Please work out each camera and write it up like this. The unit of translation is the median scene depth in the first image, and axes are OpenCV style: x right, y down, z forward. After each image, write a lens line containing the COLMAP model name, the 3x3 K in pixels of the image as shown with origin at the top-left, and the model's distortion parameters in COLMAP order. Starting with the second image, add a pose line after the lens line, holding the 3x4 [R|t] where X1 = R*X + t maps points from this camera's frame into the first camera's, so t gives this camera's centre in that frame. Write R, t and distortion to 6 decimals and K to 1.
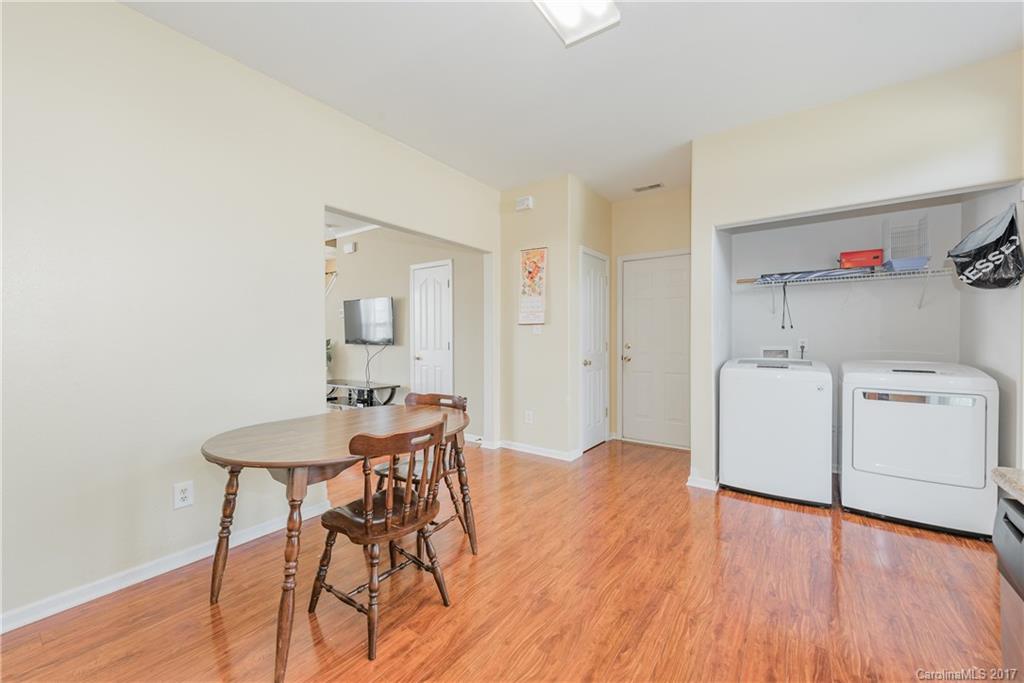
lens RADIAL K [[400.1, 0, 509.9], [0, 400.1, 343.7], [0, 0, 1]] dist [0.001422, -0.000405]
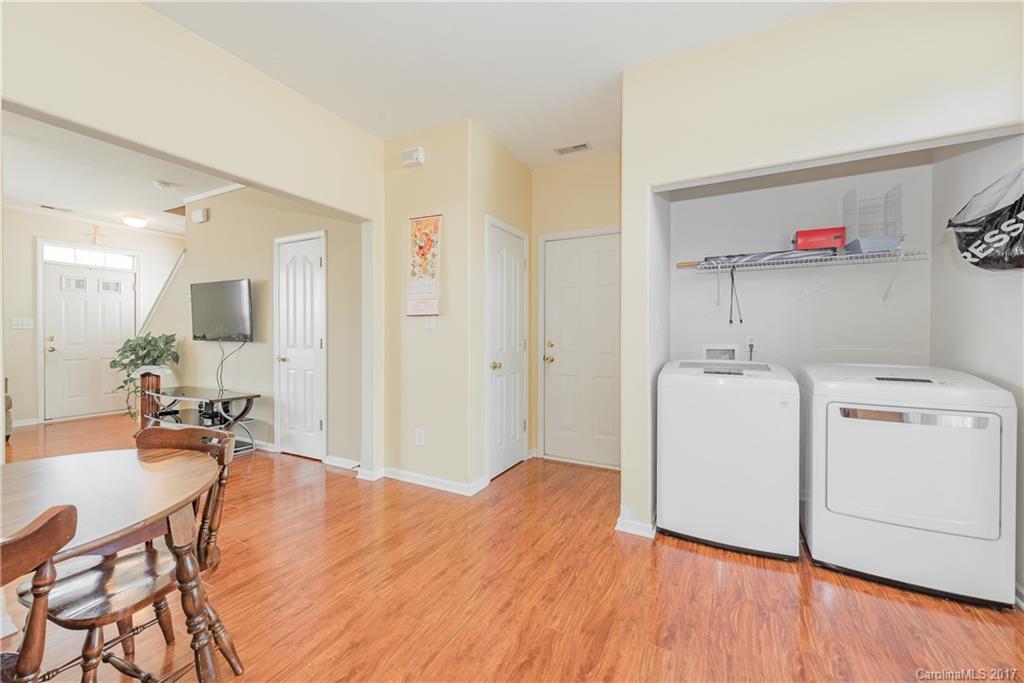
lens RADIAL K [[419.1, 0, 494.9], [0, 419.1, 337.2], [0, 0, 1]] dist [0.005284, 0.000128]
pose [[0.992973, 0.003405, 0.118294, 0.115653], [-0.002661, 0.999976, -0.006454, -0.002845], [-0.118313, 0.006094, 0.992958, 0.228677]]
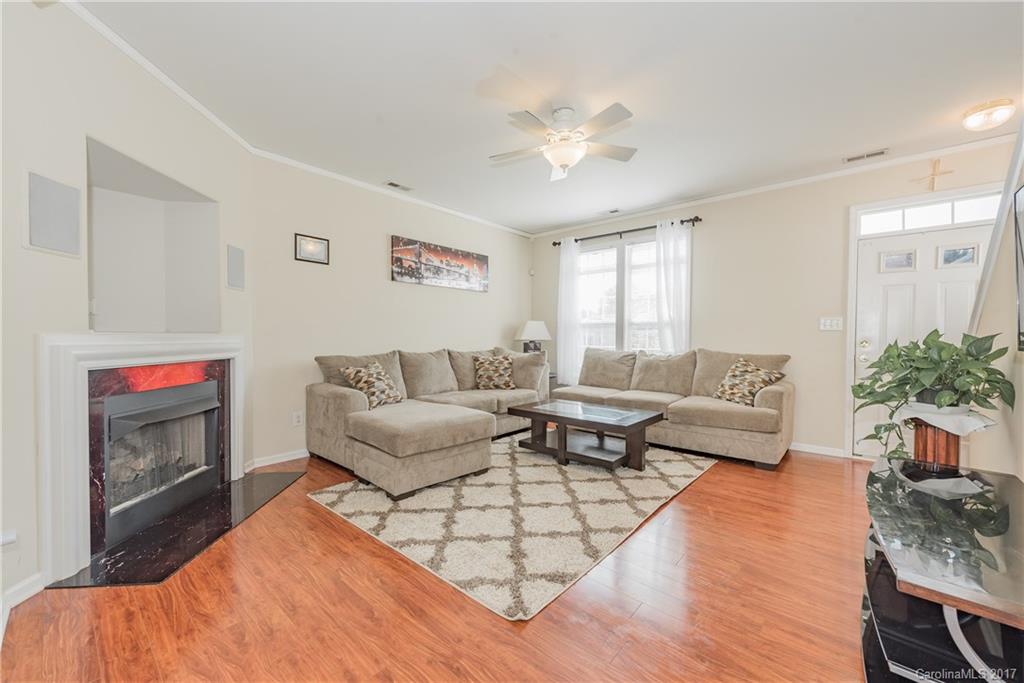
lens RADIAL K [[400.1, 0, 509.9], [0, 400.1, 343.7], [0, 0, 1]] dist [0.001422, -0.000405]
pose [[-0.099490, 0.013941, -0.994941, -0.192626], [-0.016704, 0.999738, 0.015678, -0.003494], [0.994898, 0.018179, -0.099231, 1.182765]]
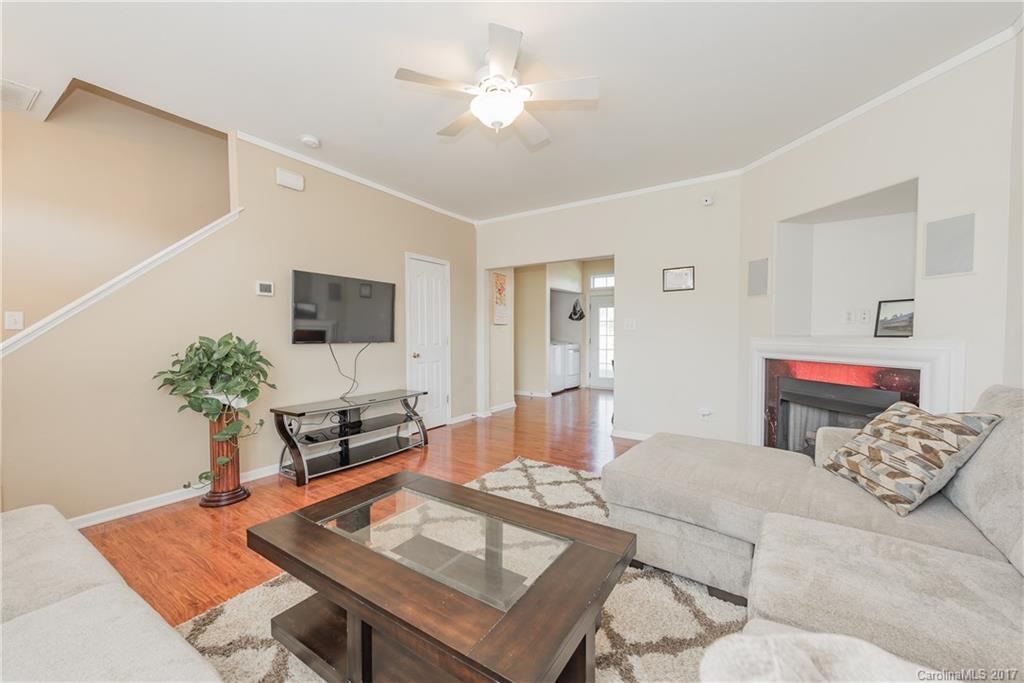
lens RADIAL K [[400.1, 0, 509.9], [0, 400.1, 343.7], [0, 0, 1]] dist [0.001422, -0.000405]
pose [[-0.030303, -0.026250, 0.999196, -1.731836], [0.013355, 0.999555, 0.026665, -0.019913], [-0.999452, 0.014152, -0.029939, 1.208643]]
